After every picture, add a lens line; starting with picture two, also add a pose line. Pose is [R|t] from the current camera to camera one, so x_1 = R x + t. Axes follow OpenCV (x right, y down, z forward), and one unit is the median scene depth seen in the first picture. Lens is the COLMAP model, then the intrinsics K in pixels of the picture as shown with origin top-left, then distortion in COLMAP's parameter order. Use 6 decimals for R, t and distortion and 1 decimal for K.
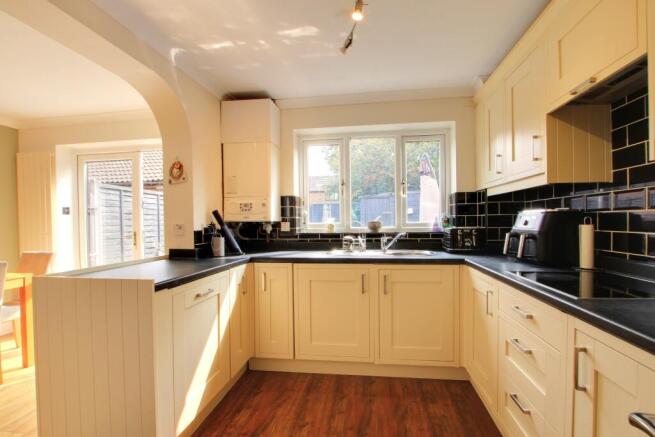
lens RADIAL K [[303.1, 0, 327.5], [0, 303.1, 218.5], [0, 0, 1]] dist [-0.011347, -0.000139]
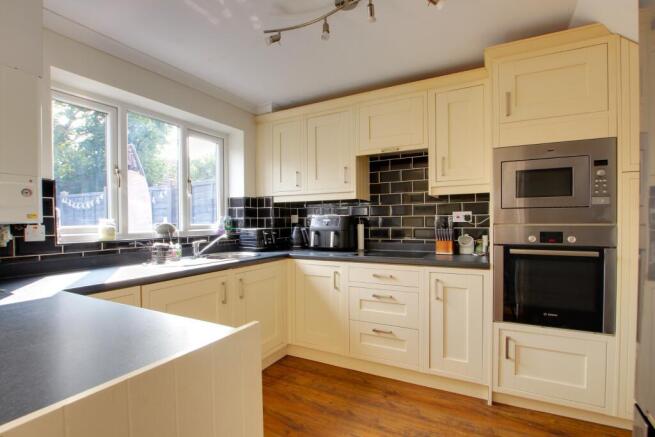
lens RADIAL K [[313.3, 0, 327.5], [0, 313.3, 218.5], [0, 0, 1]] dist [-0.019813, -0.000227]
pose [[0.353472, 0.015689, 0.935314, -0.574020], [-0.000520, 0.999862, -0.016575, 0.011355], [-0.935445, 0.005372, 0.353432, 0.354543]]
